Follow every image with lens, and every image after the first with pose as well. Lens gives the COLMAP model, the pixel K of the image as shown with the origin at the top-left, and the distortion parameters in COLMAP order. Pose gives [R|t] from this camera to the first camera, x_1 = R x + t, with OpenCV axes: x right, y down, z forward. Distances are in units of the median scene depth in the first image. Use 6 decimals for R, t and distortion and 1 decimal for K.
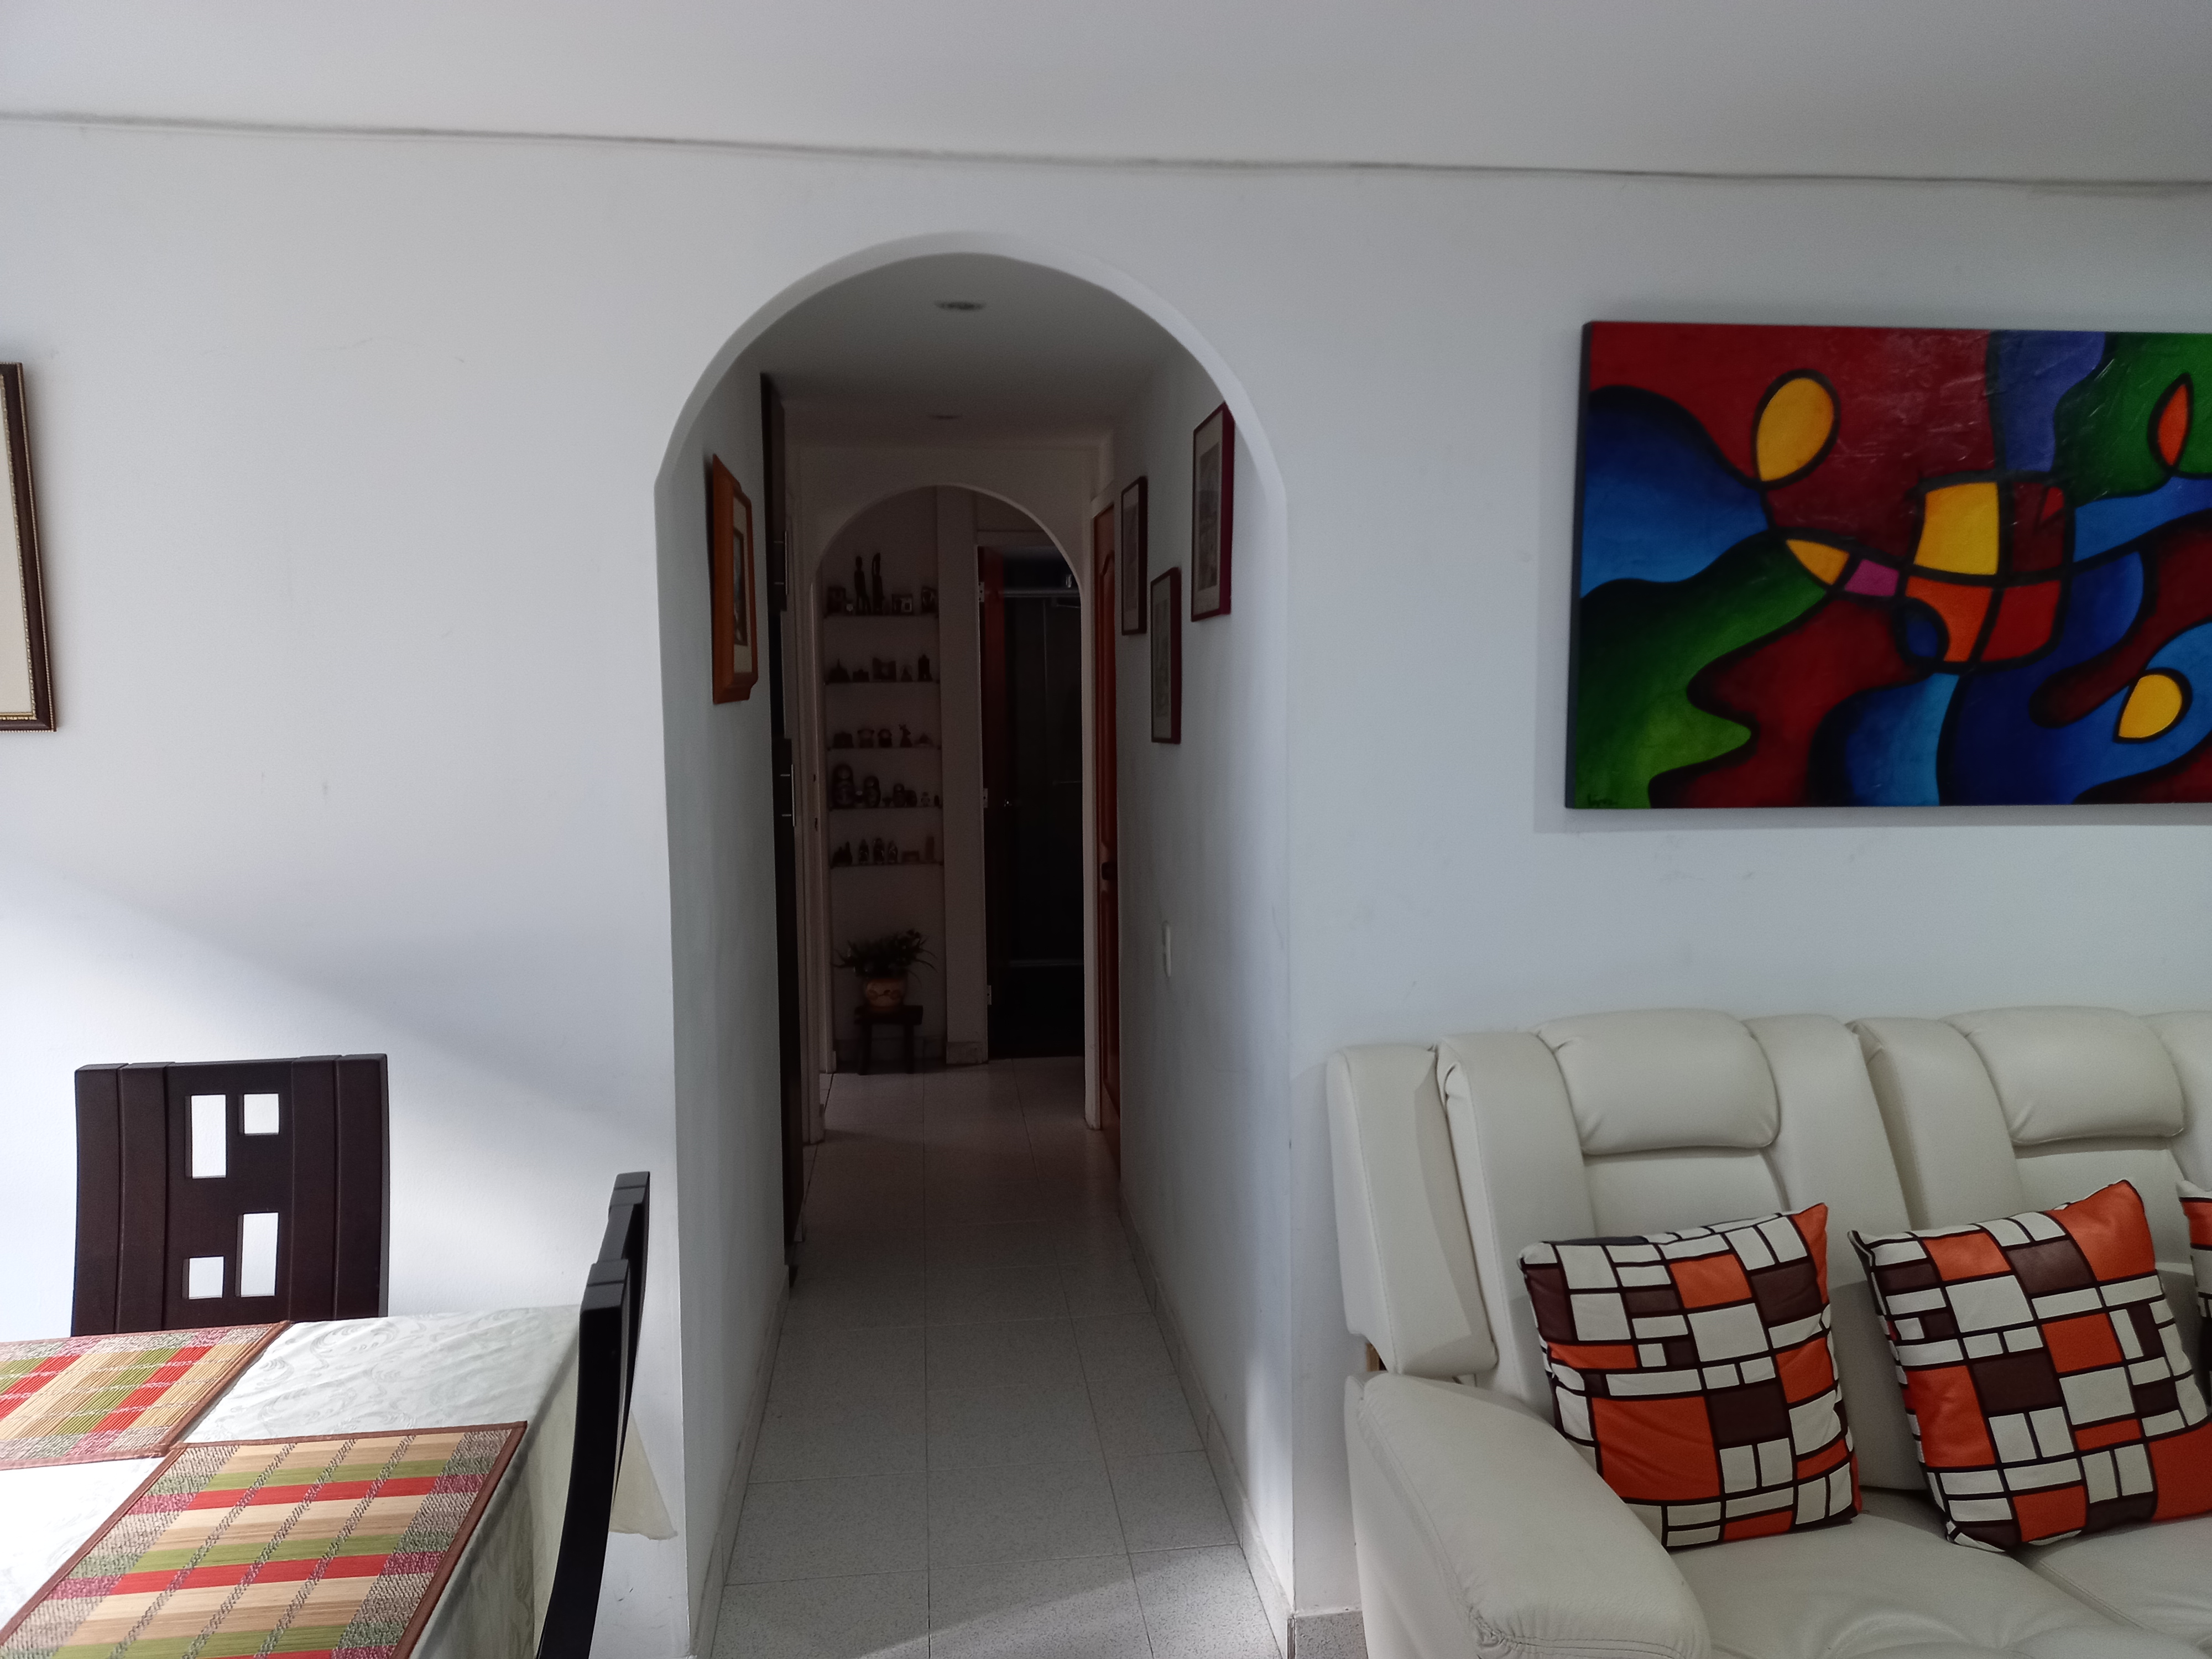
lens RADIAL K [[1648.0, 0, 1106.0], [0, 1648.0, 829.5], [0, 0, 1]] dist [0.045199, -0.003245]
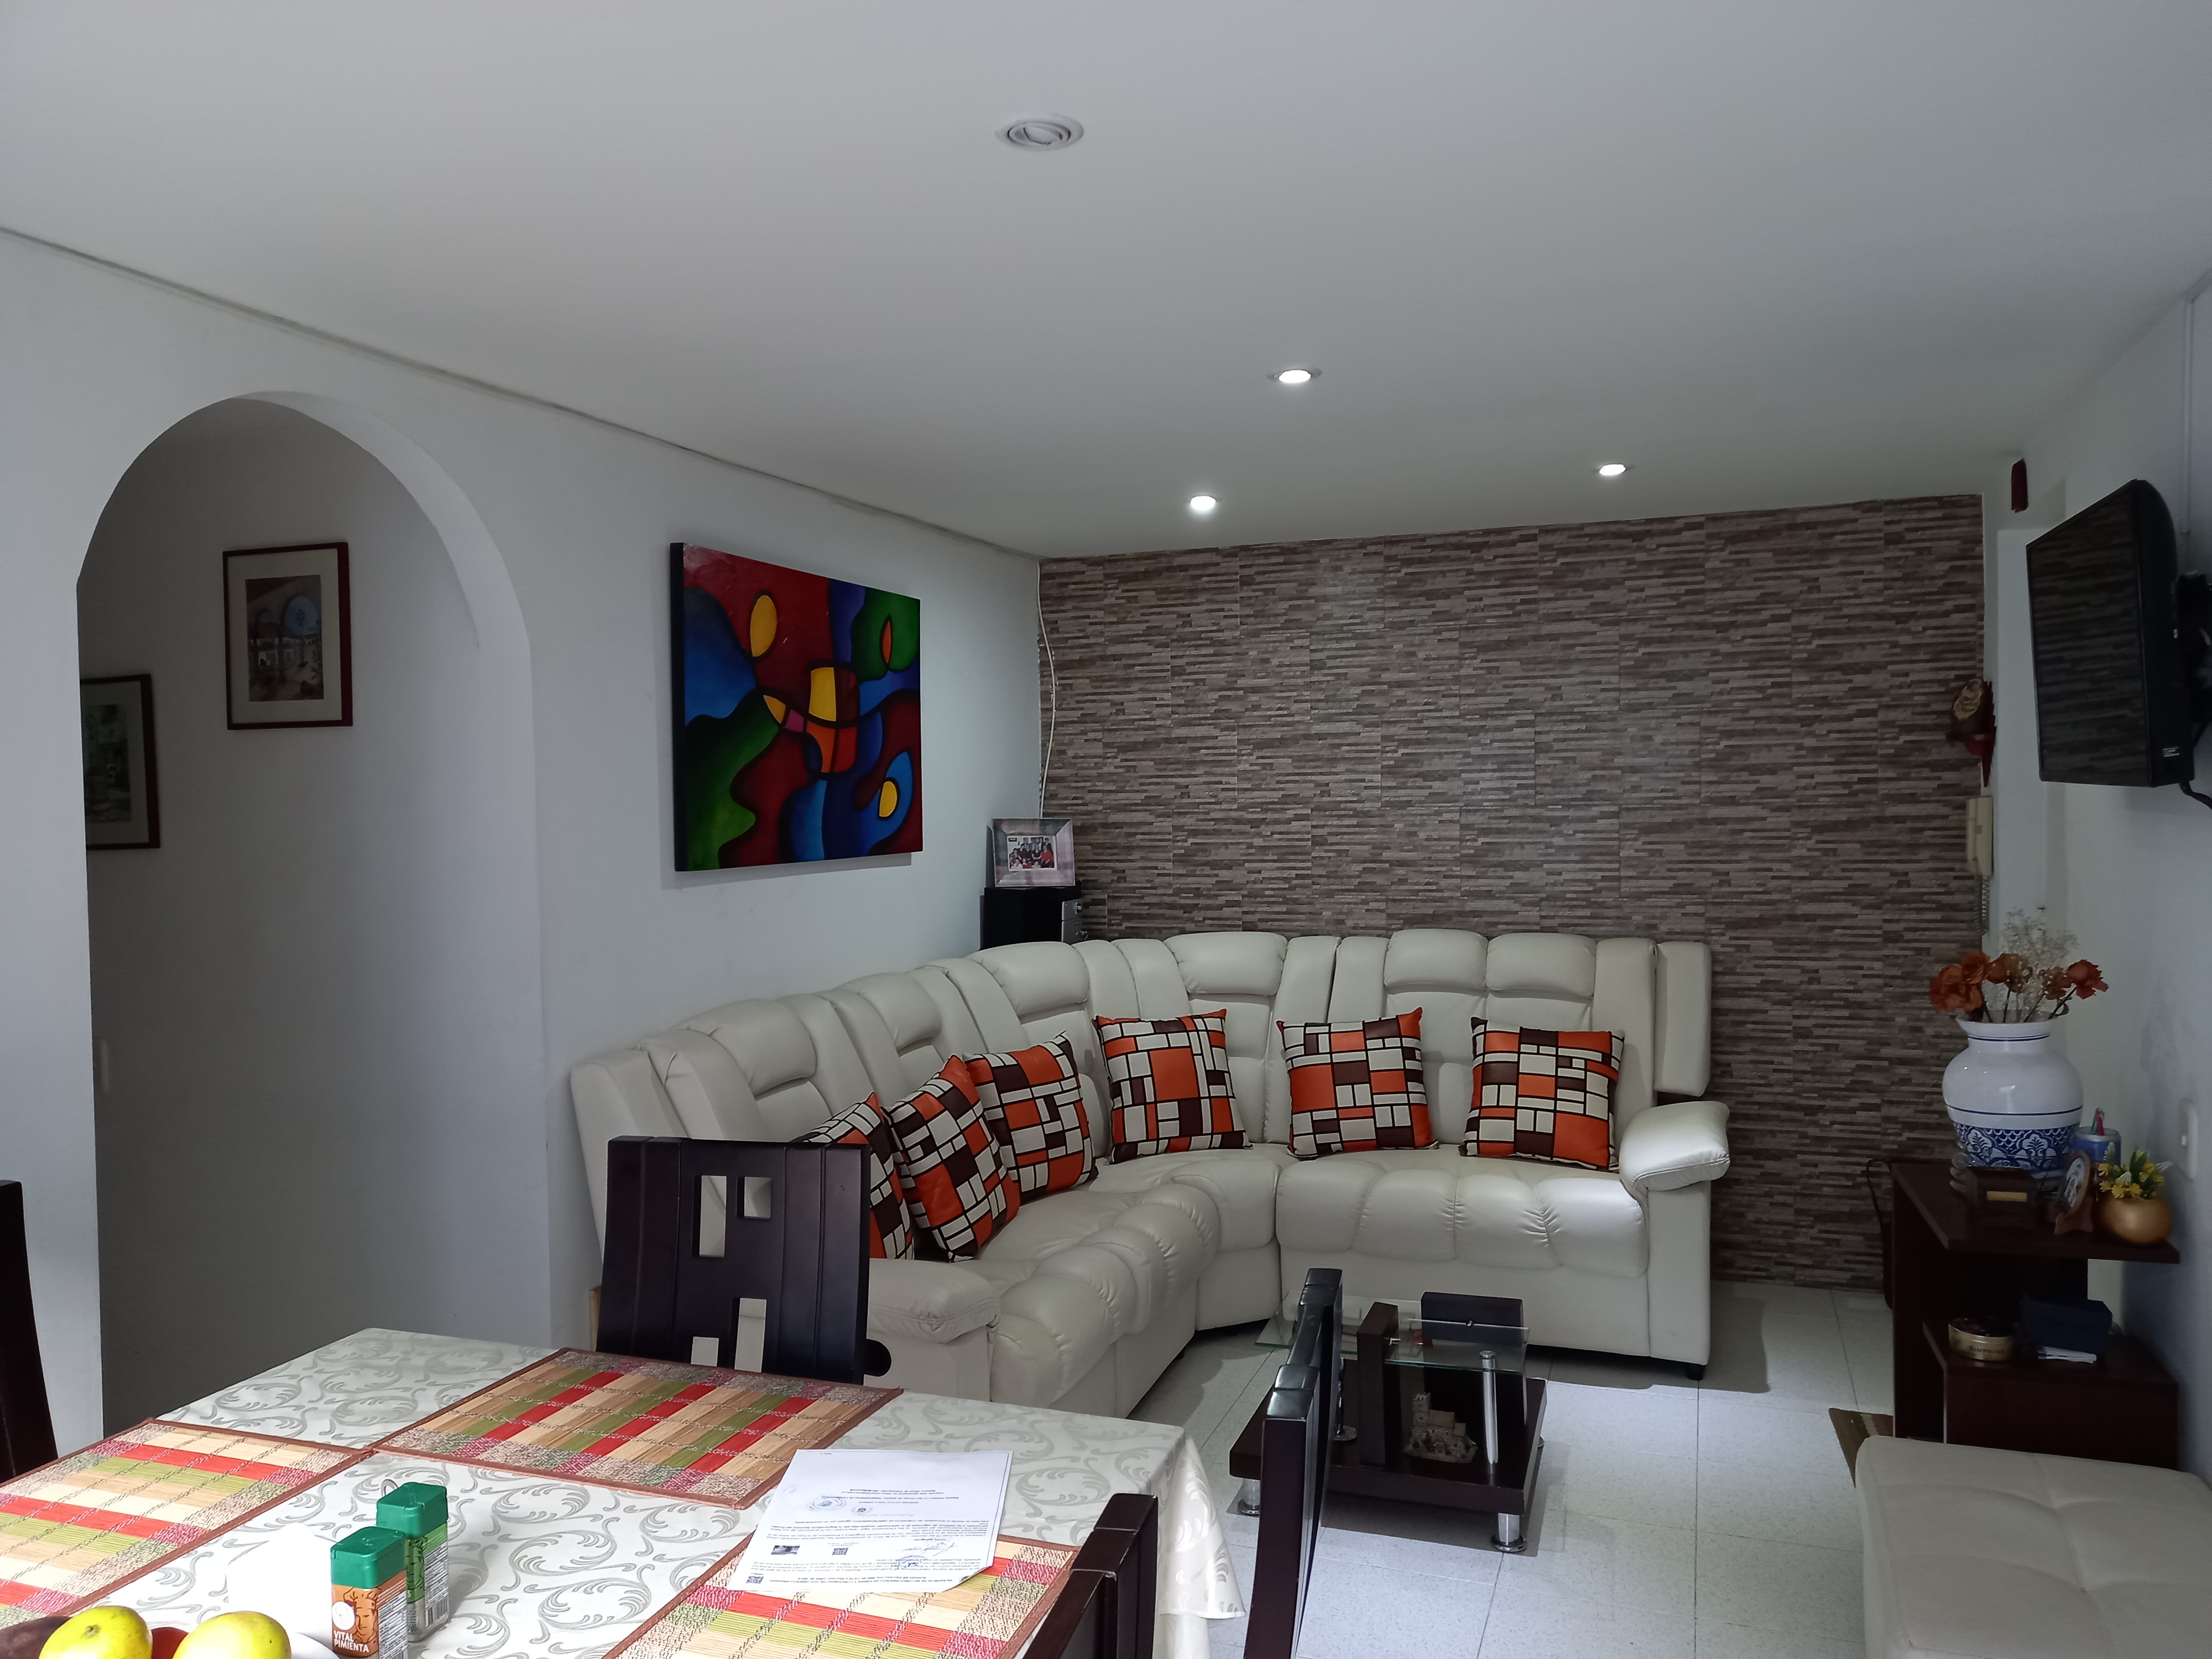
lens RADIAL K [[1596.8, 0, 1106.0], [0, 1596.8, 829.5], [0, 0, 1]] dist [0.190473, -0.001871]
pose [[0.489642, -0.028325, 0.871463, -0.770705], [0.085212, 0.996242, -0.015497, 0.004417], [-0.867750, 0.081847, 0.490216, -0.023522]]
